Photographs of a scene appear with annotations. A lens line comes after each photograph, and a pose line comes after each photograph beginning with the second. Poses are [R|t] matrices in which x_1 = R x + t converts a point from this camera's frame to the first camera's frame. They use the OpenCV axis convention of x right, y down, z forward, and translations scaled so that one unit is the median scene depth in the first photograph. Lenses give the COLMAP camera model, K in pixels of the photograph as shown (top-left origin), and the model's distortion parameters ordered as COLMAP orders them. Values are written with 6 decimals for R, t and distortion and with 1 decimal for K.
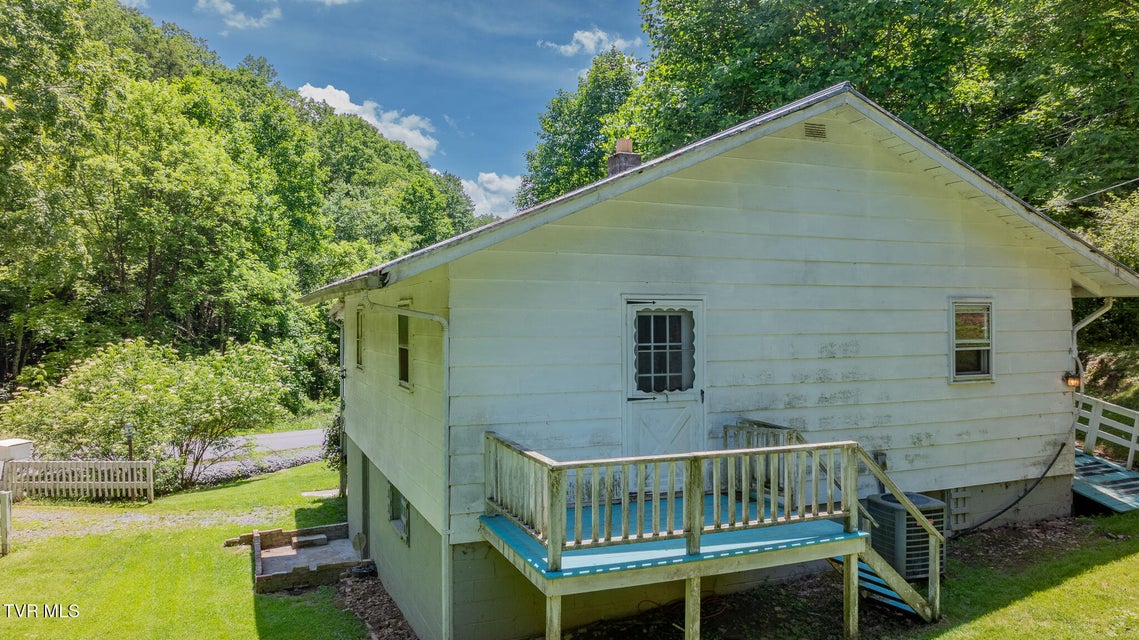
lens RADIAL K [[815.0, 0, 569.5], [0, 815.0, 320.0], [0, 0, 1]] dist [-0.002472, 0.001514]
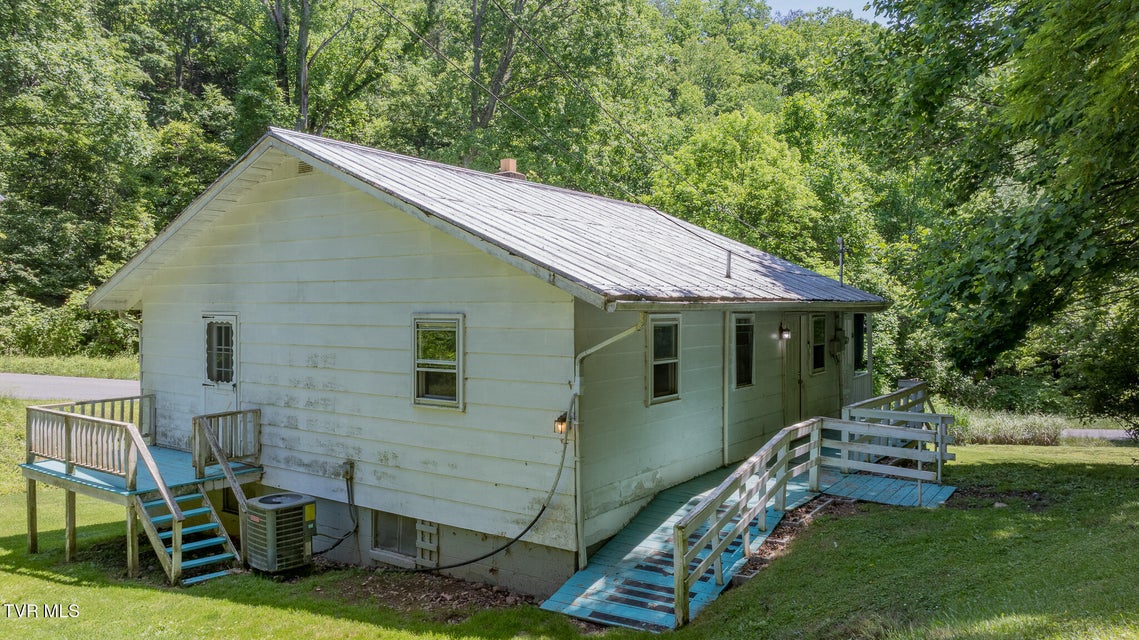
lens RADIAL K [[815.0, 0, 569.5], [0, 815.0, 320.0], [0, 0, 1]] dist [-0.002472, 0.001514]
pose [[0.515612, 0.015609, -0.856680, 1.572782], [-0.006650, 0.999877, 0.014216, -0.039714], [0.856796, -0.001633, 0.515652, 0.779484]]
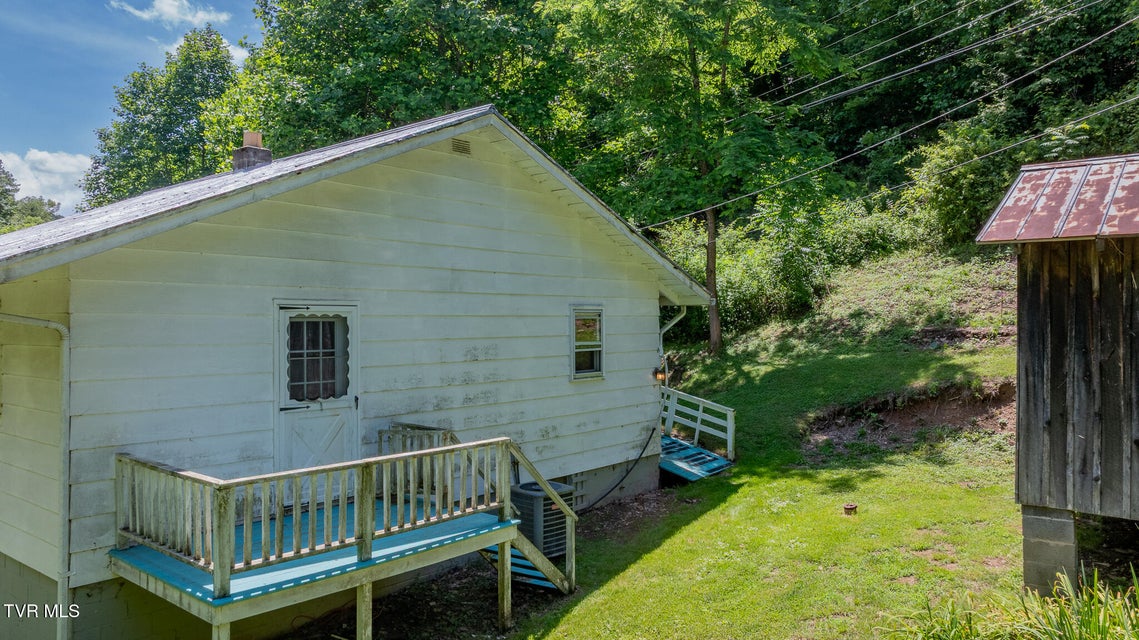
lens RADIAL K [[818.1, 0, 569.5], [0, 818.1, 320.0], [0, 0, 1]] dist [-0.003491, -0.000015]
pose [[0.888806, 0.000665, 0.458284, -0.063119], [0.000954, 0.999994, -0.003302, -0.003518], [-0.458284, 0.003372, 0.888800, -0.008273]]
